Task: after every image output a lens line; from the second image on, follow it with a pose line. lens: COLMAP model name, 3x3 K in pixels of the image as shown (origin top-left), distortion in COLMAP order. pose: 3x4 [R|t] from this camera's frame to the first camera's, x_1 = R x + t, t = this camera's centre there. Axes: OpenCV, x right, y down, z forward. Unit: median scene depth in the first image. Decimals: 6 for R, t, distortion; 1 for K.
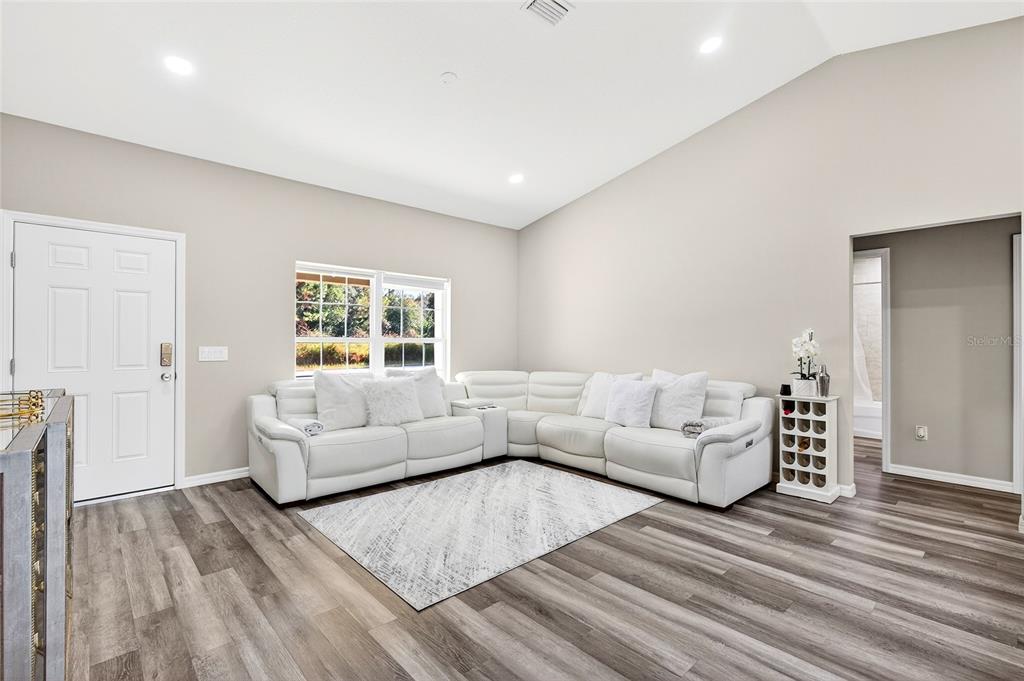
lens RADIAL K [[468.8, 0, 503.4], [0, 468.8, 336.8], [0, 0, 1]] dist [0.003920, -0.001878]
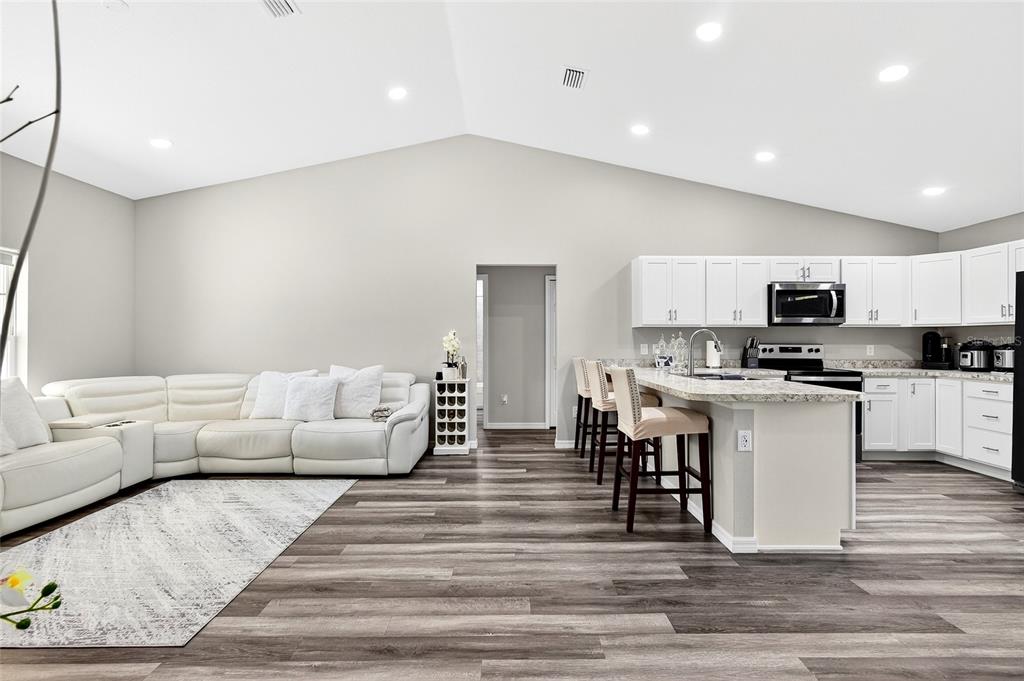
lens RADIAL K [[468.8, 0, 516.7], [0, 468.8, 338.1], [0, 0, 1]] dist [0.003920, -0.001878]
pose [[0.657248, 0.000105, 0.753674, -0.252454], [-0.004578, 0.999982, 0.003854, 0.001174], [-0.753660, -0.005984, 0.657237, -0.025760]]
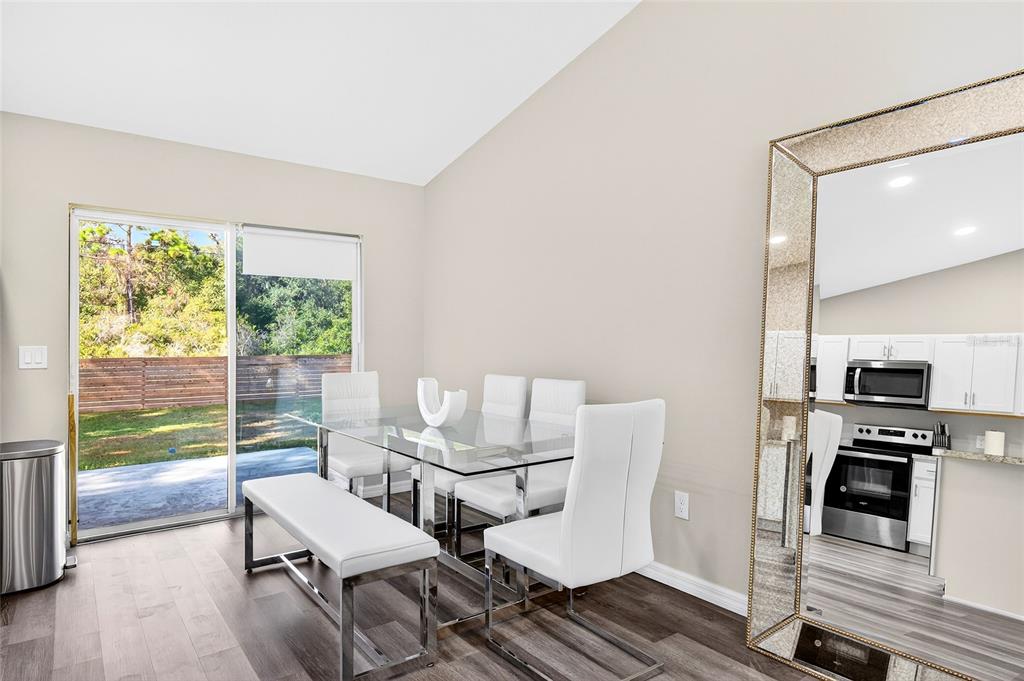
lens RADIAL K [[596.8, 0, 513.1], [0, 596.8, 345.9], [0, 0, 1]] dist [-0.006631, -0.000579]
pose [[0.987853, 0.128066, -0.088013, 0.406511], [-0.137522, 0.984211, -0.111432, 0.131608], [0.072353, 0.122183, 0.989867, -1.506087]]
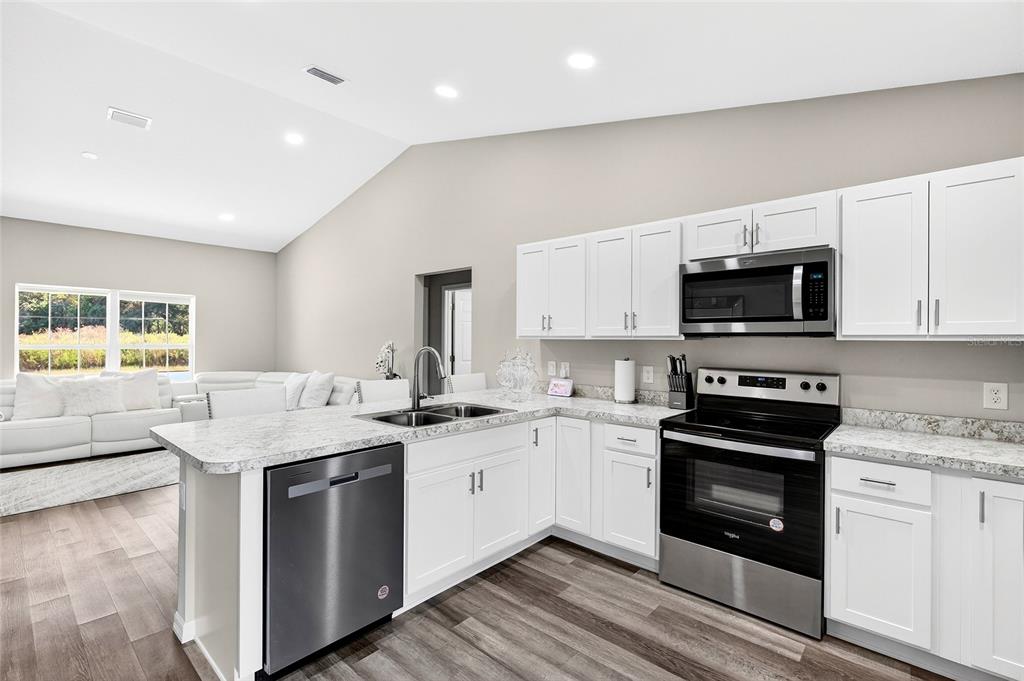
lens RADIAL K [[468.8, 0, 507.0], [0, 468.8, 338.5], [0, 0, 1]] dist [0.003920, -0.001878]
pose [[0.994812, 0.004038, 0.101653, 0.871038], [-0.004511, 0.999980, 0.004422, -0.033242], [-0.101633, -0.004858, 0.994810, -0.425799]]
